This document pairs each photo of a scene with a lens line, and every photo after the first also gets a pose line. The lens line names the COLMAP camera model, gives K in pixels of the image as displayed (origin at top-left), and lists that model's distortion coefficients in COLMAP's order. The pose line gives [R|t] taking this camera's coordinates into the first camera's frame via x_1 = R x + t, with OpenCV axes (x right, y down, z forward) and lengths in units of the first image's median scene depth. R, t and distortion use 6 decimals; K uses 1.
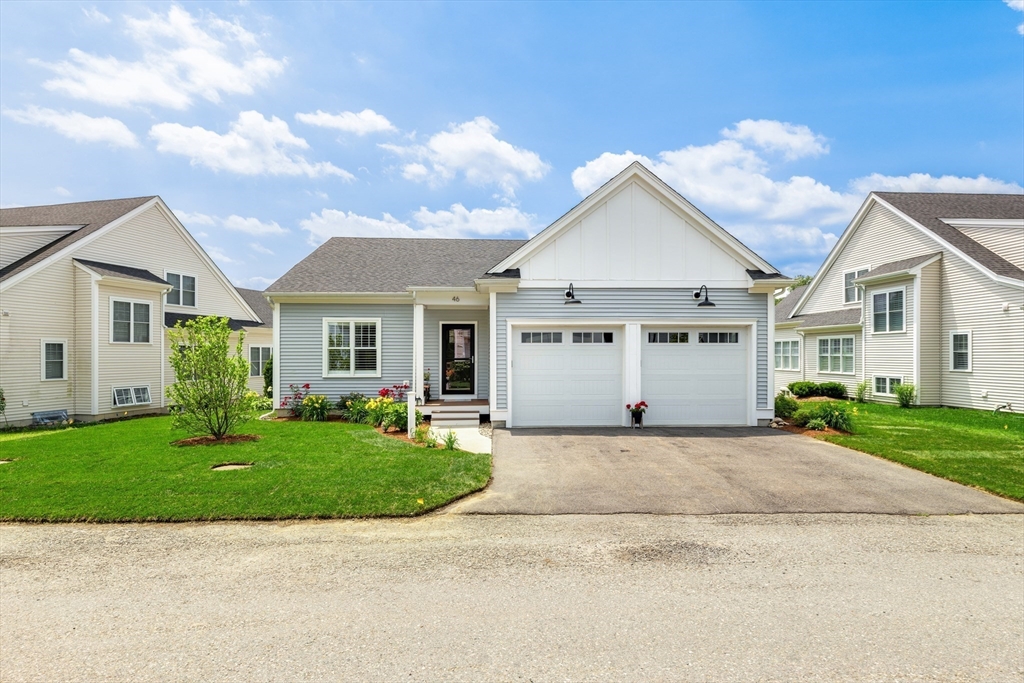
lens RADIAL K [[563.1, 0, 520.5], [0, 563.1, 355.5], [0, 0, 1]] dist [0.011651, -0.000860]
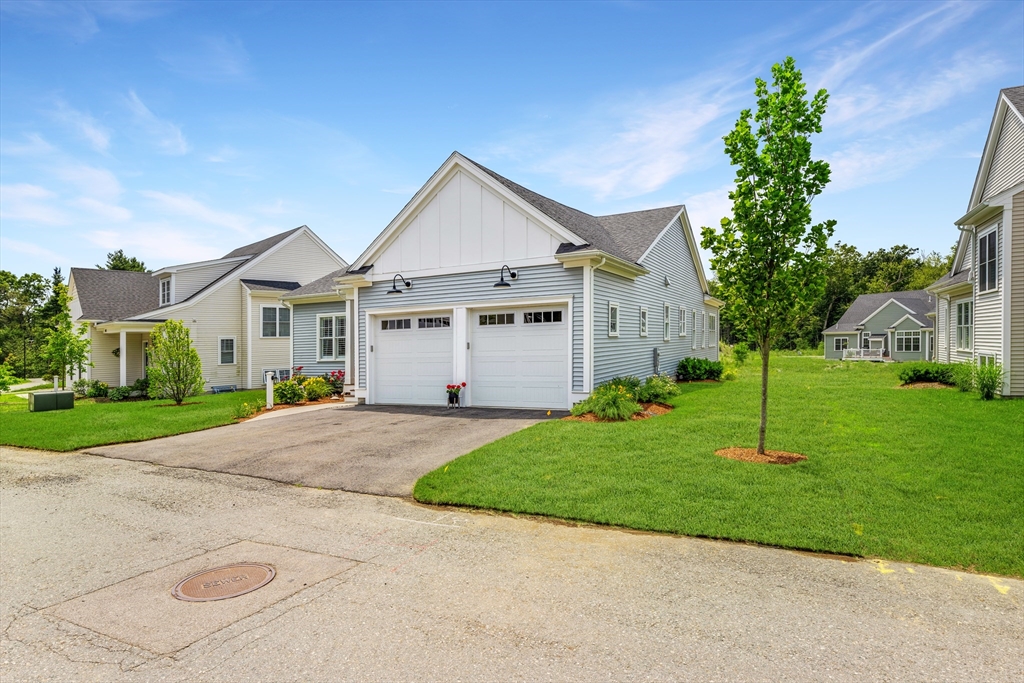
lens RADIAL K [[563.1, 0, 520.5], [0, 563.1, 355.5], [0, 0, 1]] dist [0.011651, -0.000860]
pose [[0.874586, -0.012015, -0.484722, 0.783602], [0.025921, 0.999422, 0.021995, 0.011351], [0.484178, -0.031801, 0.874392, 0.142311]]
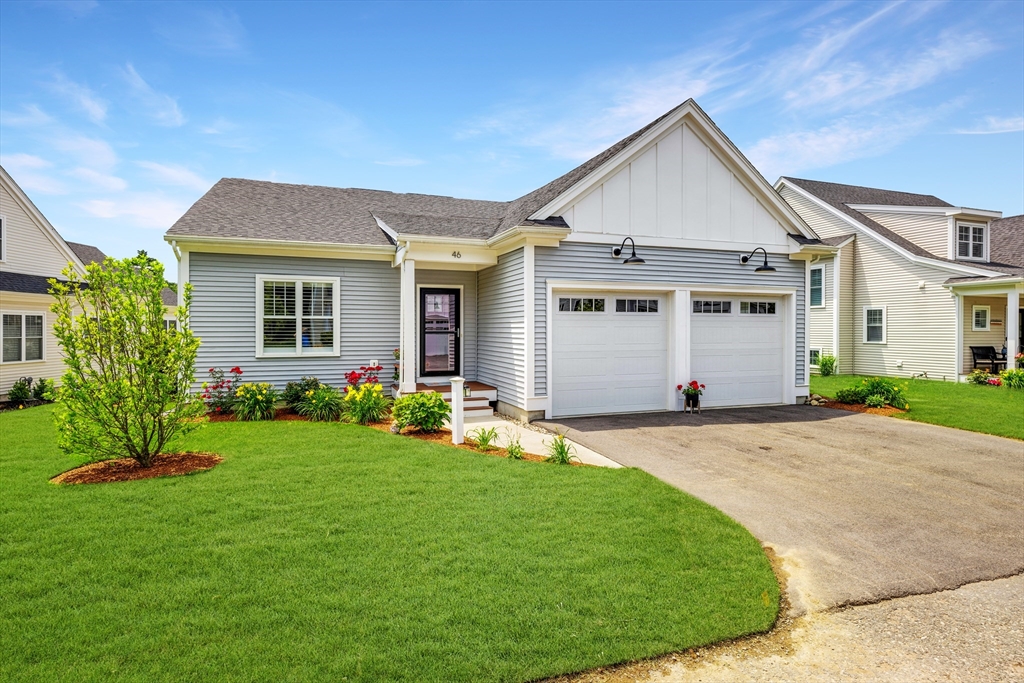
lens RADIAL K [[531.2, 0, 507.8], [0, 531.2, 332.8], [0, 0, 1]] dist [0.014048, -0.000056]
pose [[0.957051, -0.000644, 0.289918, -0.281547], [-0.000893, 0.999986, 0.005171, 0.004182], [-0.289917, -0.005208, 0.957038, 0.299191]]
